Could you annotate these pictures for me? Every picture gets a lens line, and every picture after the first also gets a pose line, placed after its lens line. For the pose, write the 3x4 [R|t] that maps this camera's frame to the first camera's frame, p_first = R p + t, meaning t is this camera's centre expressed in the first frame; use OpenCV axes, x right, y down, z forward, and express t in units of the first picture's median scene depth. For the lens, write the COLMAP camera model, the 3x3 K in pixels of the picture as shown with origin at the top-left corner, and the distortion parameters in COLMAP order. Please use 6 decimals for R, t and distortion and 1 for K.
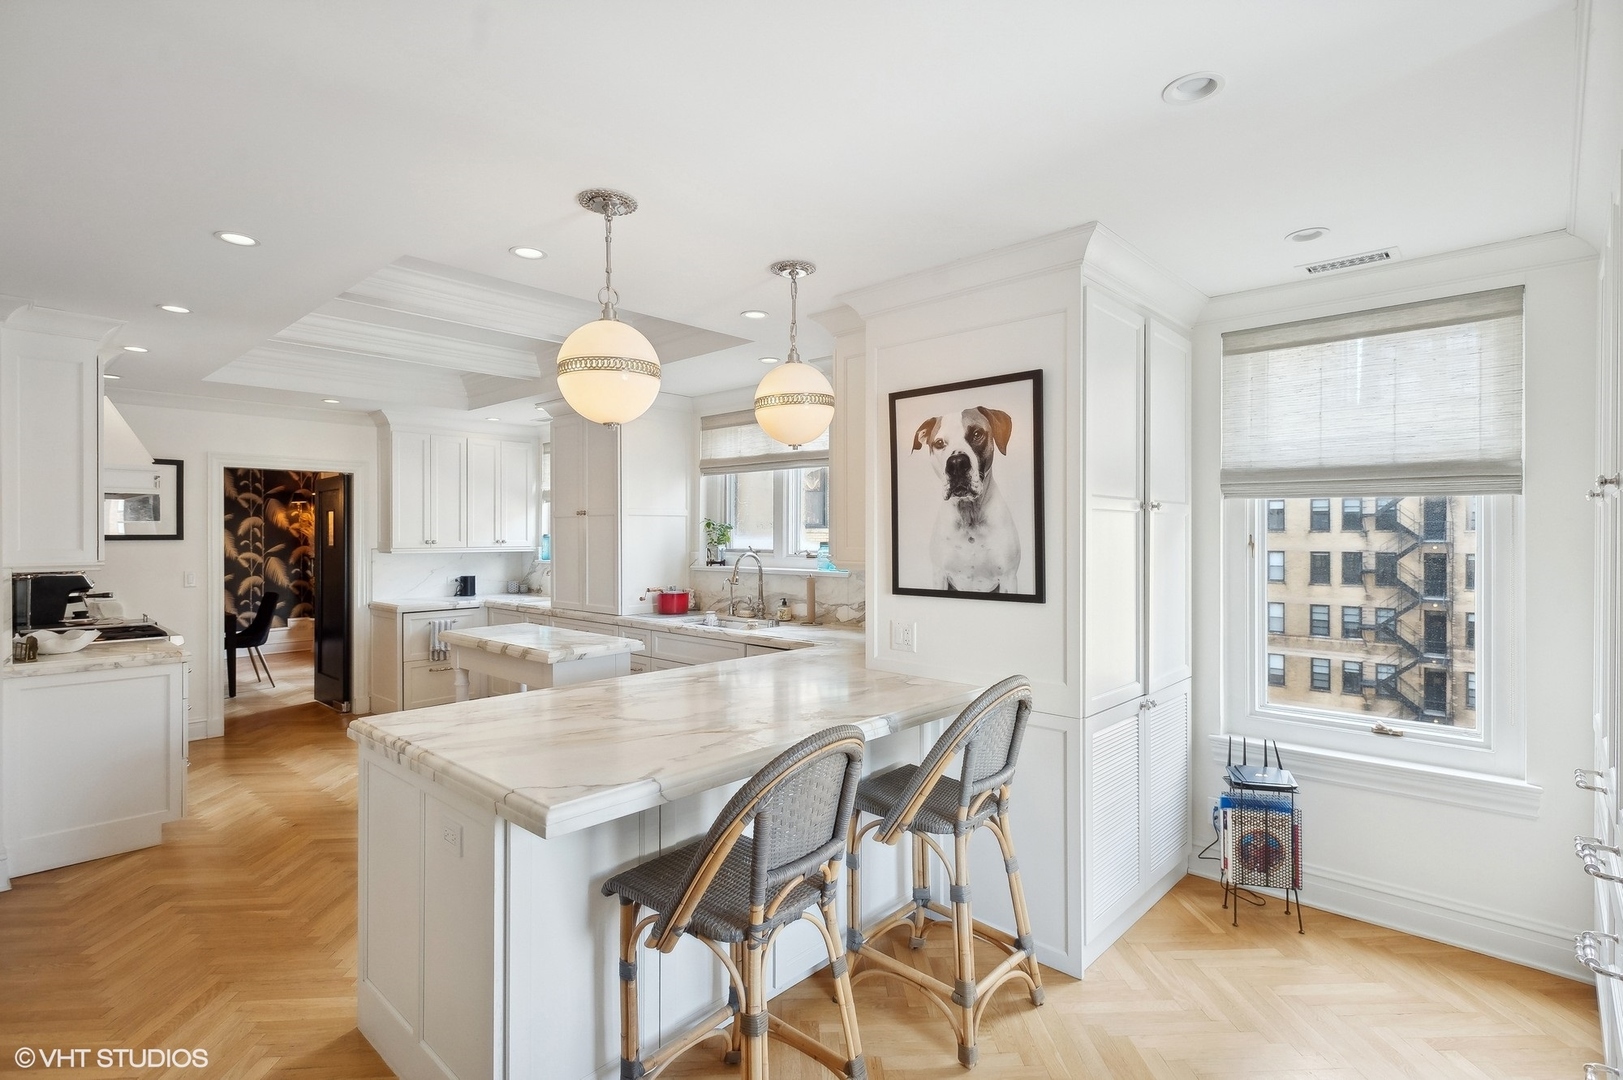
lens RADIAL K [[781.7, 0, 821.4], [0, 781.7, 538.5], [0, 0, 1]] dist [0.021491, -0.009284]
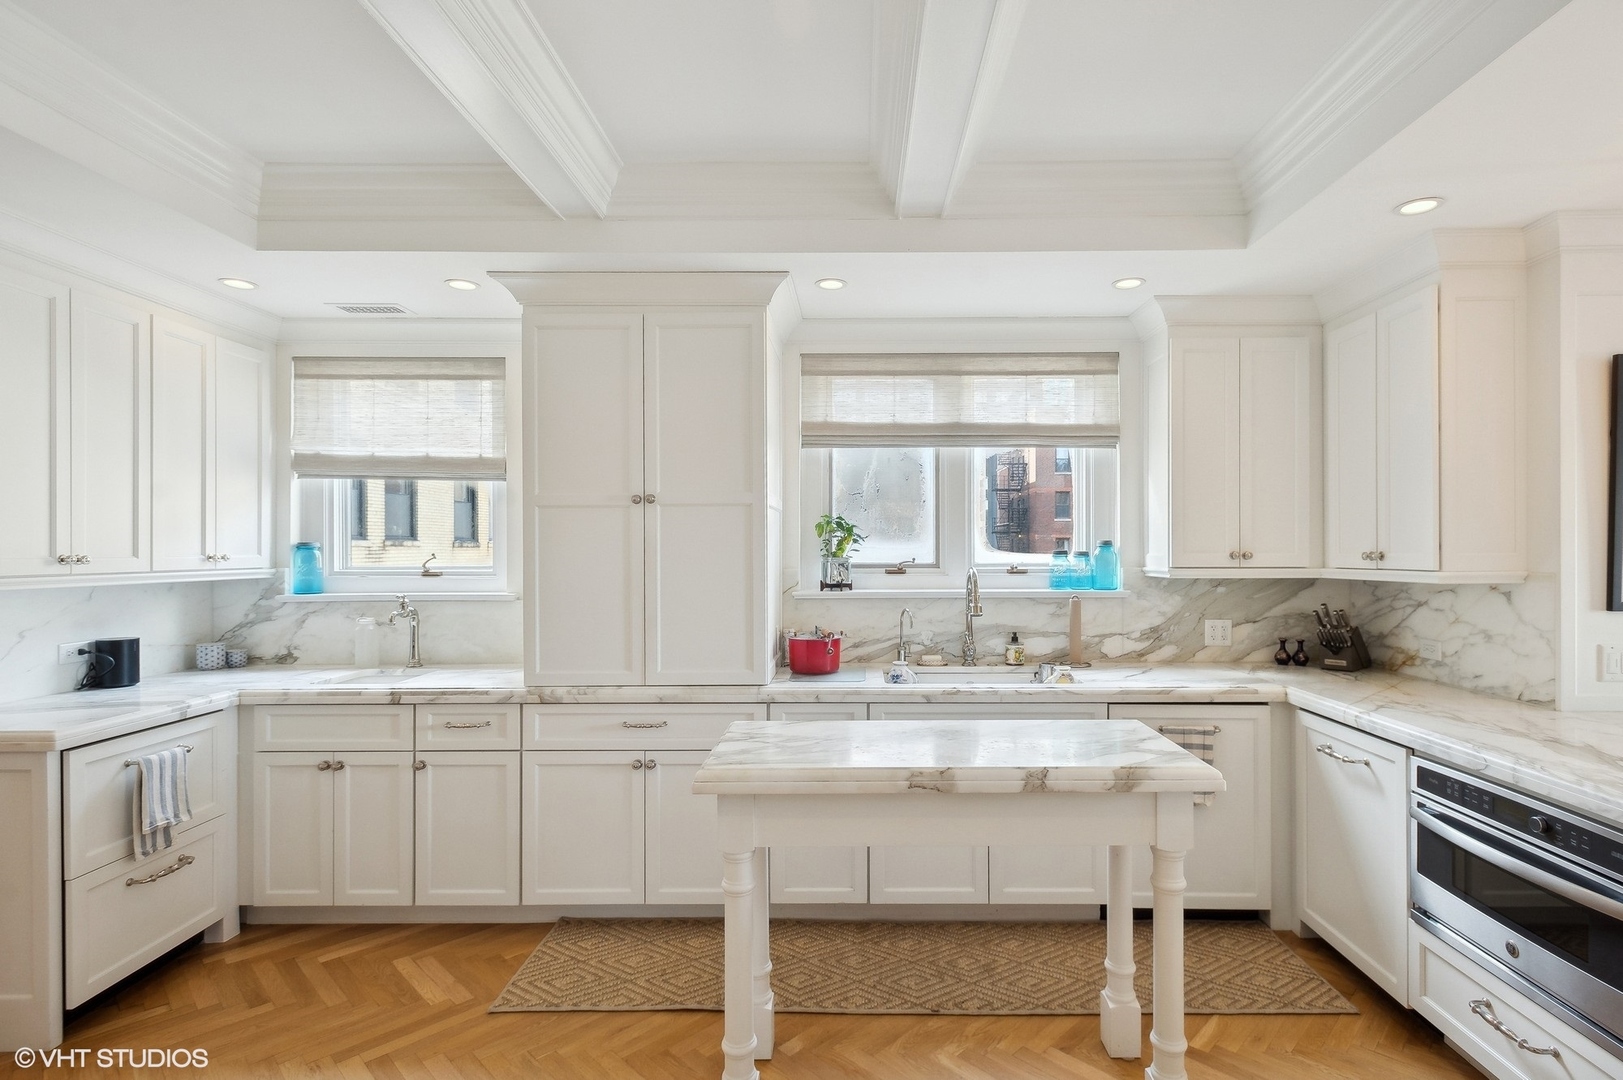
lens RADIAL K [[800.8, 0, 854.8], [0, 800.8, 550.0], [0, 0, 1]] dist [0.022918, -0.009430]
pose [[0.738540, -0.002702, 0.674204, -1.077556], [0.006298, 0.999976, -0.002892, 0.008057], [-0.674180, 0.006382, 0.738540, 0.969176]]
